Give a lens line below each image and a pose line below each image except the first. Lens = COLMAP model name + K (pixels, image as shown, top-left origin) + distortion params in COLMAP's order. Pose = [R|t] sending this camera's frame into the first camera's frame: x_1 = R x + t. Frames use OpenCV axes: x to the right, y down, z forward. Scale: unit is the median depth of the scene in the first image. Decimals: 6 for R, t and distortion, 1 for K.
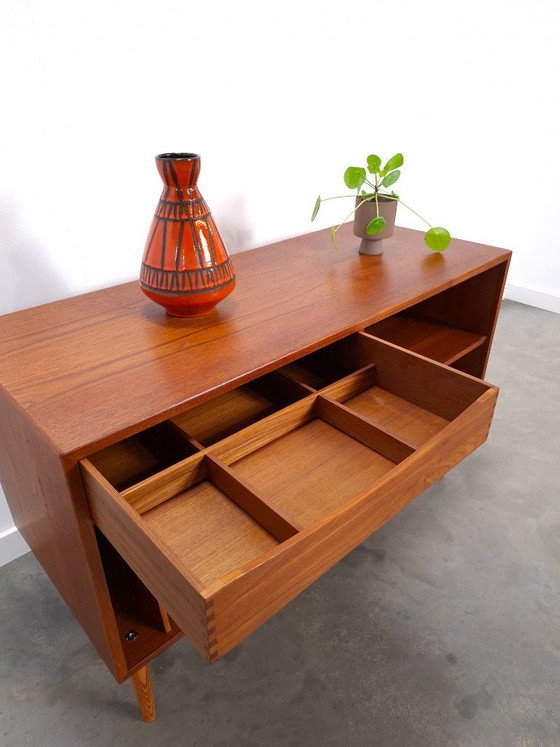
lens RADIAL K [[521.7, 0, 275.4], [0, 521.7, 366.0], [0, 0, 1]] dist [0.035158, -0.033623]
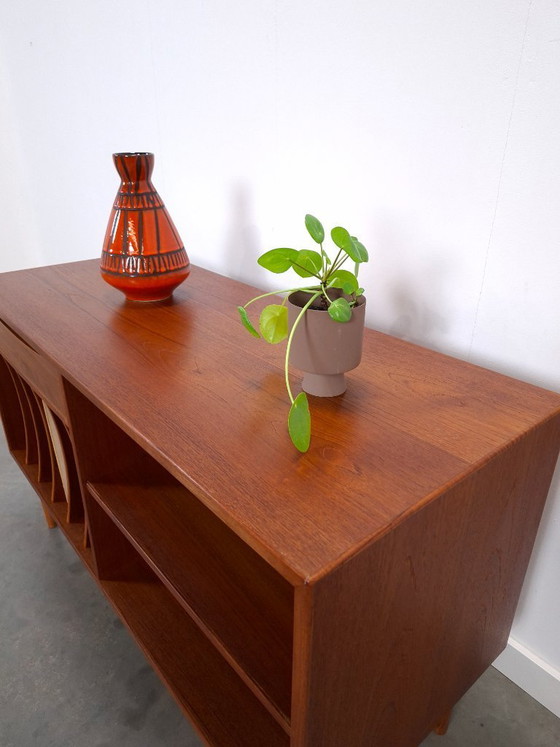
lens RADIAL K [[523.2, 0, 282.4], [0, 523.2, 364.5], [0, 0, 1]] dist [0.006413, -0.007048]
pose [[-0.036682, 0.429195, -0.902467, 0.761199], [-0.498110, 0.775042, 0.388841, -0.490734], [0.866338, 0.463791, 0.185356, 0.967746]]
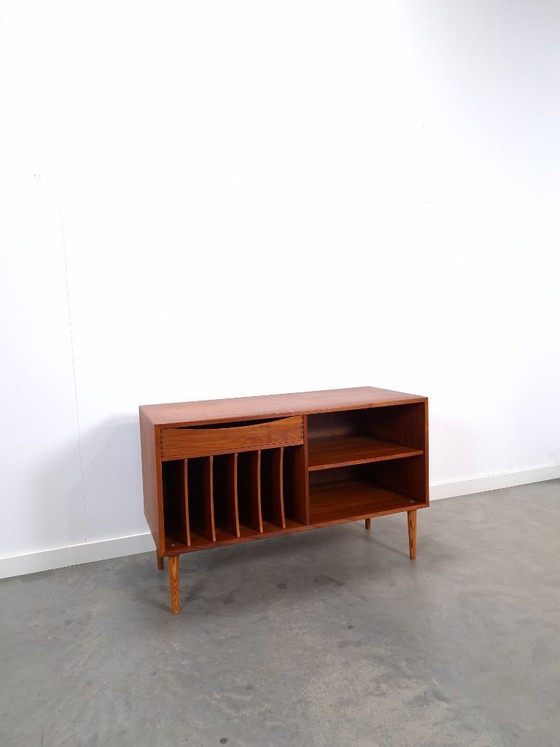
lens RADIAL K [[520.0, 0, 281.7], [0, 520.0, 361.4], [0, 0, 1]] dist [0.013040, -0.003276]
pose [[0.931653, 0.005330, -0.363311, 0.699519], [-0.157910, 0.906468, -0.391639, 0.471551], [0.327242, 0.422242, 0.845355, -0.733868]]
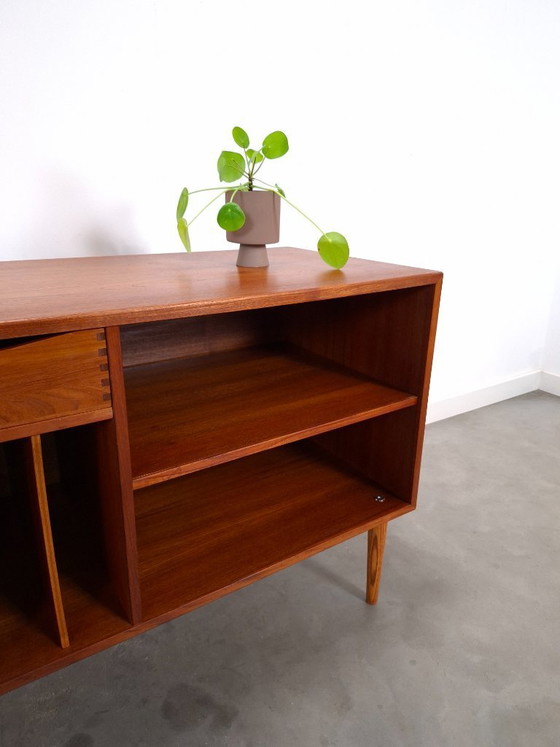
lens RADIAL K [[523.2, 0, 282.4], [0, 523.2, 364.5], [0, 0, 1]] dist [0.006413, -0.007048]
pose [[0.987107, 0.075511, -0.141131, 0.387918], [-0.100650, 0.978415, -0.180483, 0.054357], [0.124456, 0.192361, 0.973400, 0.351816]]
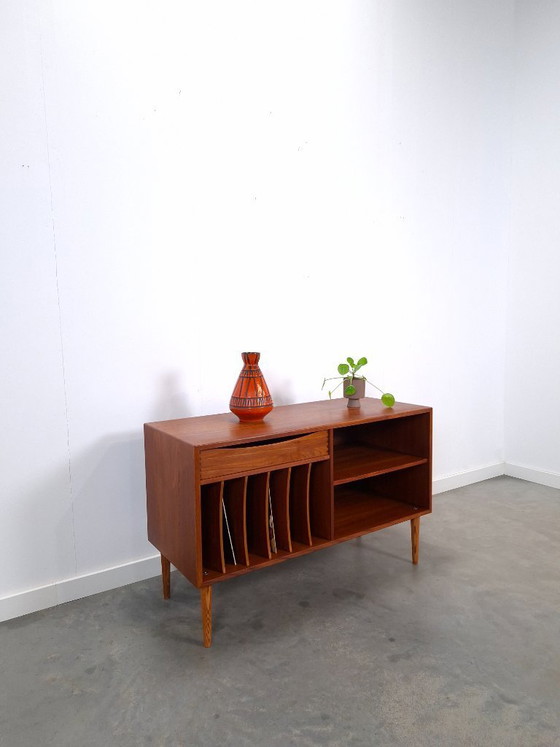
lens RADIAL K [[520.0, 0, 281.7], [0, 520.0, 361.4], [0, 0, 1]] dist [0.013040, -0.003276]
pose [[0.988215, 0.003539, -0.153034, 0.239554], [-0.067662, 0.906864, -0.415957, 0.464232], [0.137309, 0.421409, 0.896415, -0.825314]]
